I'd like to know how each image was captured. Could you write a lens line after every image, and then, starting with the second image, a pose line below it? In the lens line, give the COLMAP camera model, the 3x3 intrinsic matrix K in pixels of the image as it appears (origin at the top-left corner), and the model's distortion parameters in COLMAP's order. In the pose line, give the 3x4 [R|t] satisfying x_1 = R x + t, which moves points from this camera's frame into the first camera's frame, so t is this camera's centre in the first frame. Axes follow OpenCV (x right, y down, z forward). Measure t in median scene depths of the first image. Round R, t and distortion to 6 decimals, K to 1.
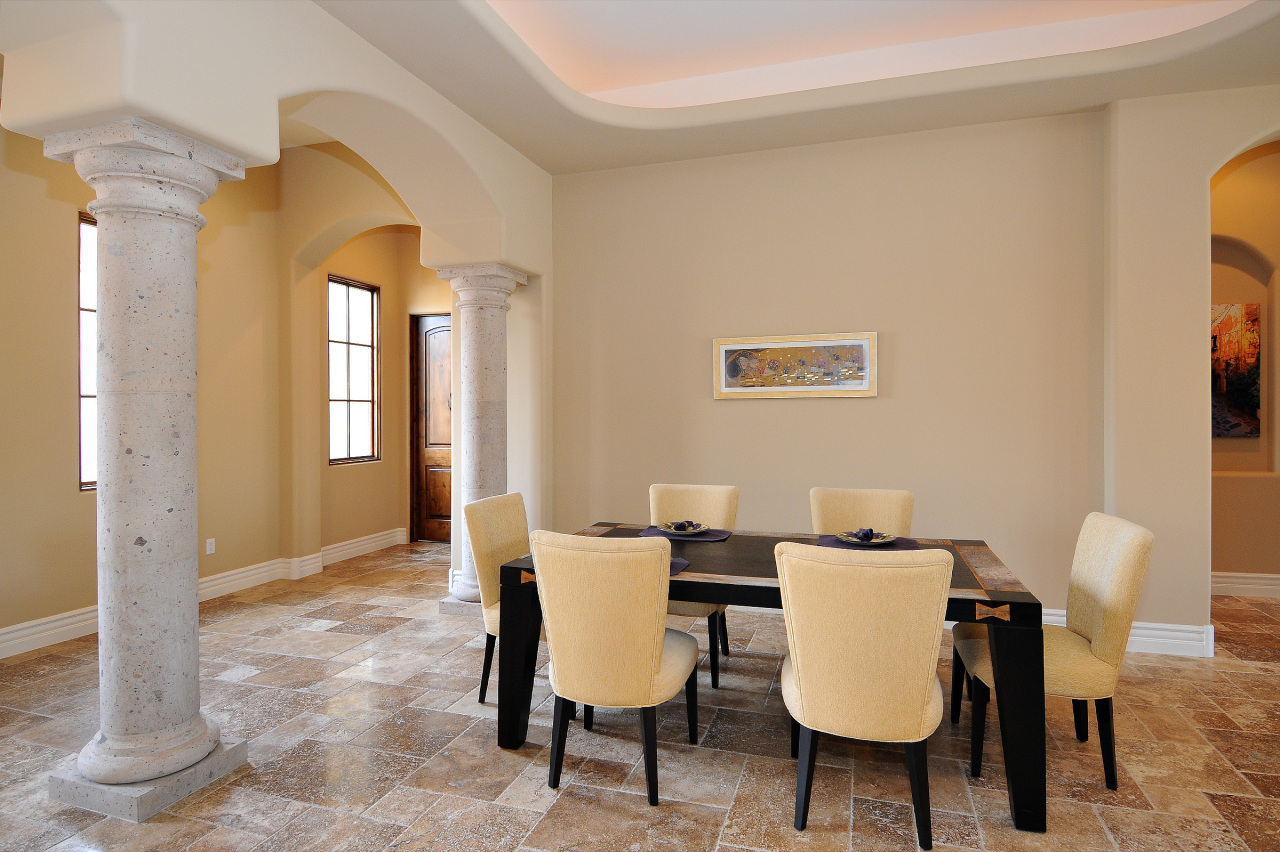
lens RADIAL K [[779.8, 0, 652.0], [0, 779.8, 423.4], [0, 0, 1]] dist [0.050879, -0.055213]
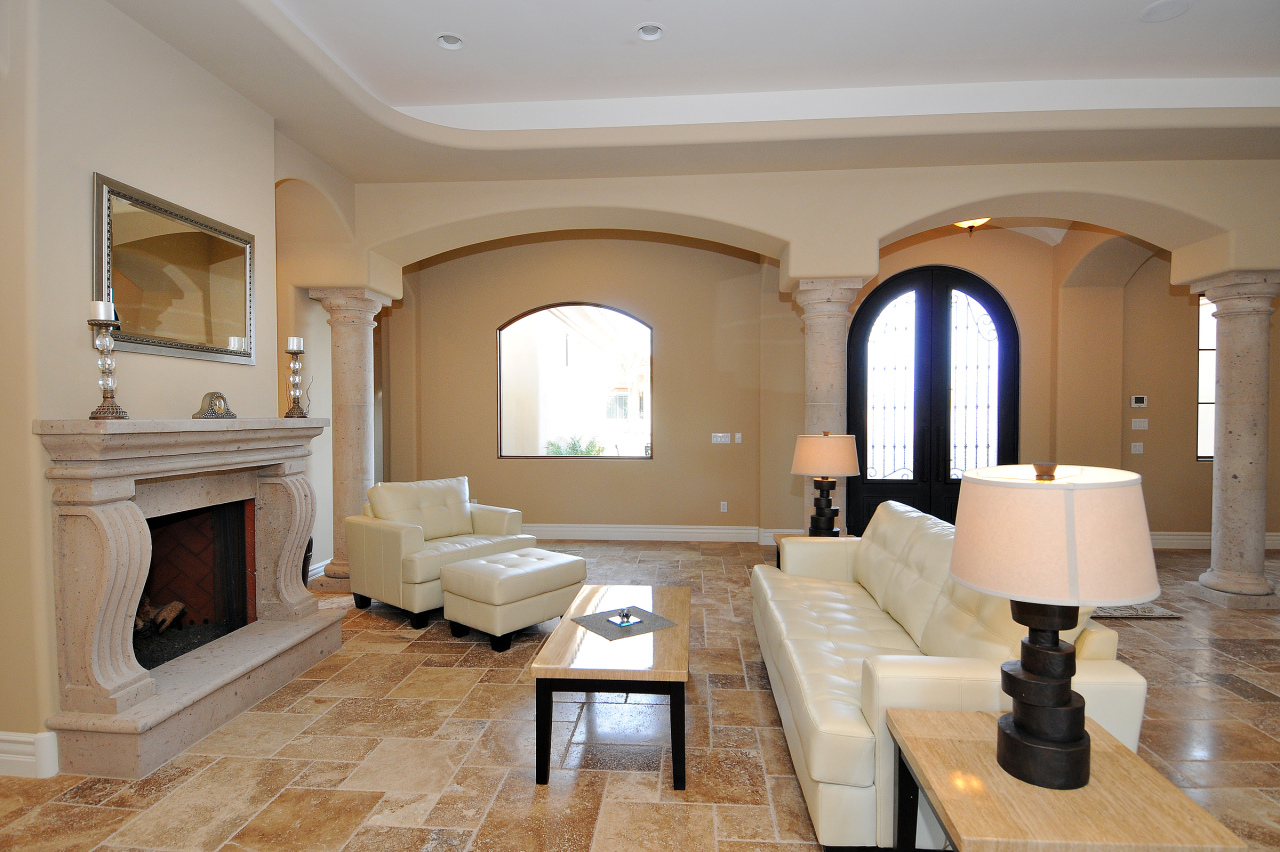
lens RADIAL K [[678.5, 0, 640.0], [0, 678.5, 426.0], [0, 0, 1]] dist [0.039814, -0.050770]
pose [[0.253041, 0.018411, -0.967280, 0.305112], [-0.012221, 0.999800, 0.015833, 0.004577], [0.967378, 0.007815, 0.253215, -0.432553]]
